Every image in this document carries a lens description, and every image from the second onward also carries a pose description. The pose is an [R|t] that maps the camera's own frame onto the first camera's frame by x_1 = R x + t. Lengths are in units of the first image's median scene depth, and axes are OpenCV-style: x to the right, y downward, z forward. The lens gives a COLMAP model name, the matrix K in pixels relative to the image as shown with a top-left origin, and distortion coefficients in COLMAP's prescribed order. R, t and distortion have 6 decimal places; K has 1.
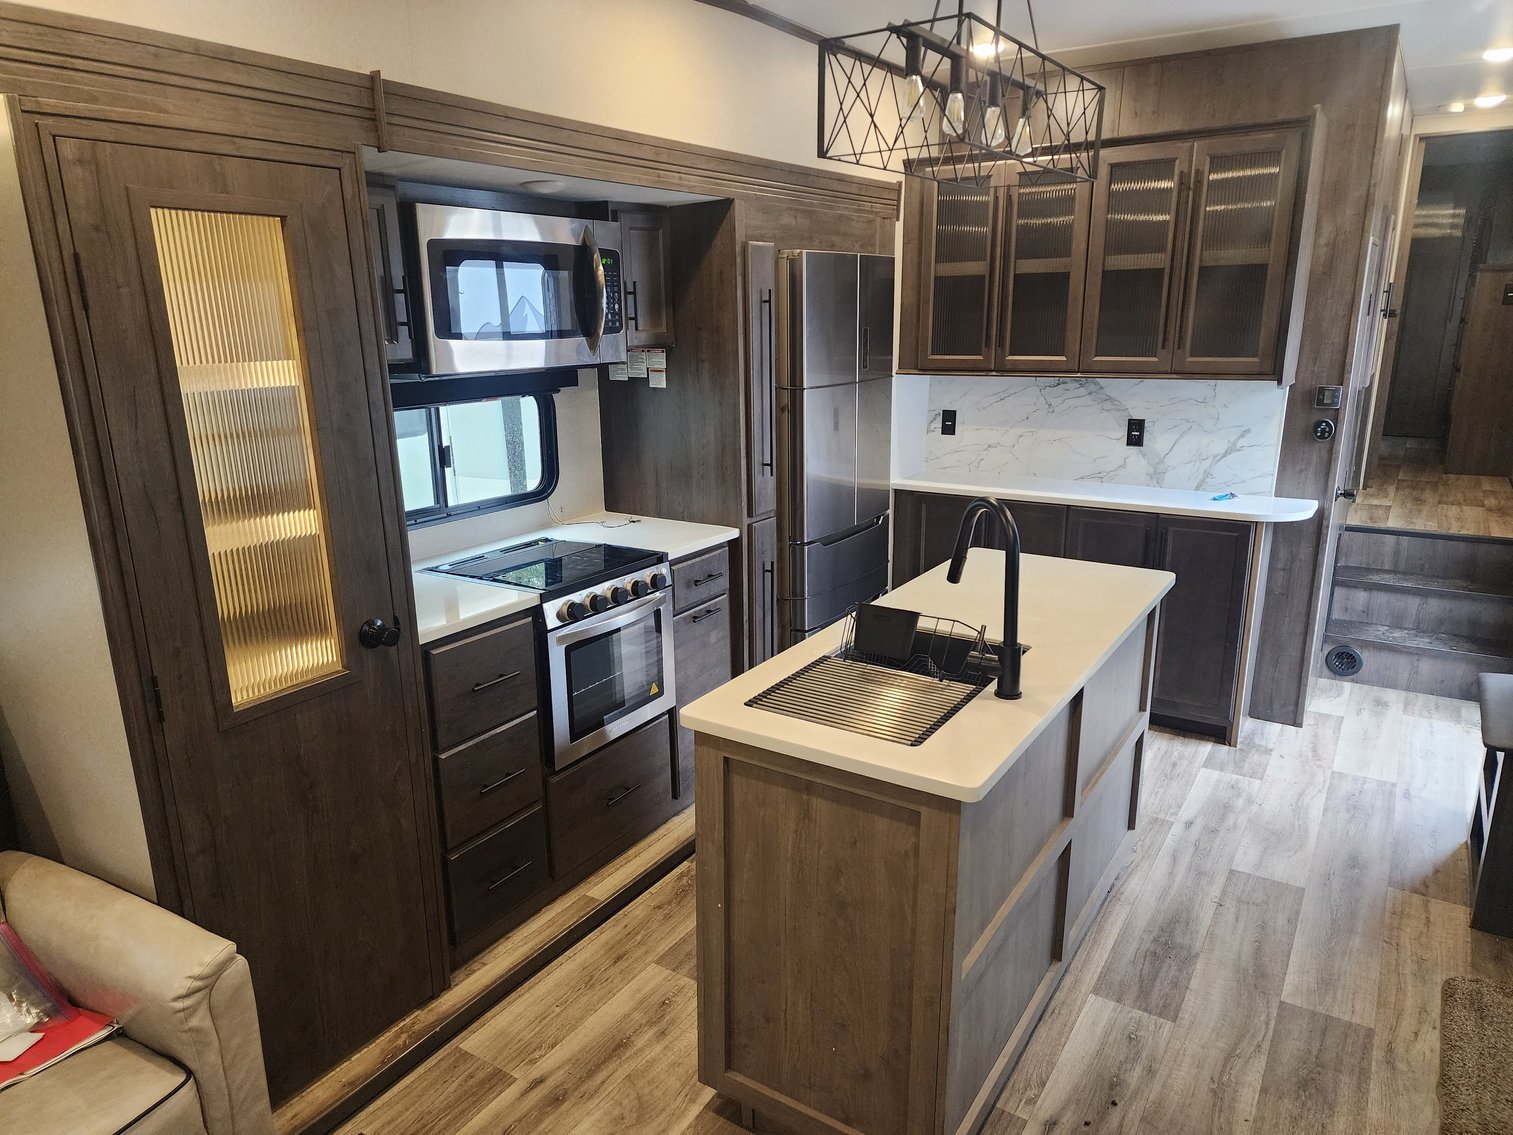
lens RADIAL K [[1020.6, 0, 756.5], [0, 1020.6, 567.5], [0, 0, 1]] dist [0.075022, -0.066064]
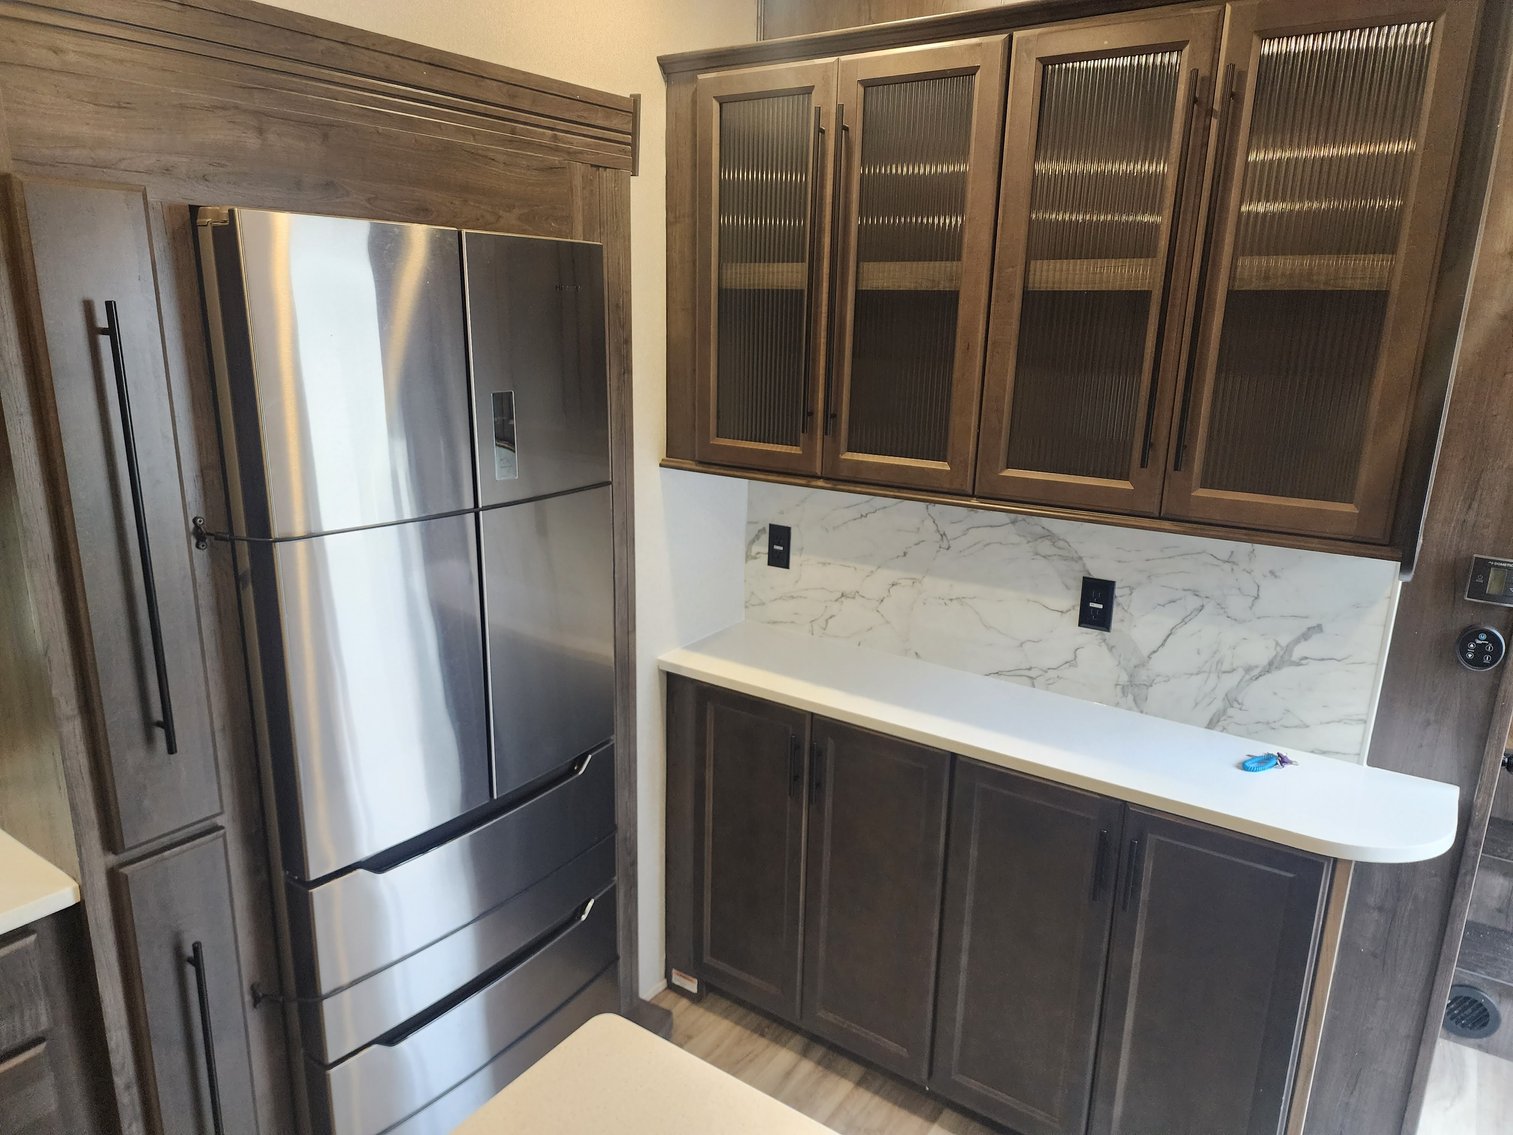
lens RADIAL K [[1029.7, 0, 761.5], [0, 1029.7, 570.6], [0, 0, 1]] dist [0.064980, -0.067394]
pose [[0.999110, 0.039873, -0.013741, 0.216445], [-0.039920, 0.999198, -0.003182, -0.146294], [0.013603, 0.003728, 0.999901, 0.500100]]
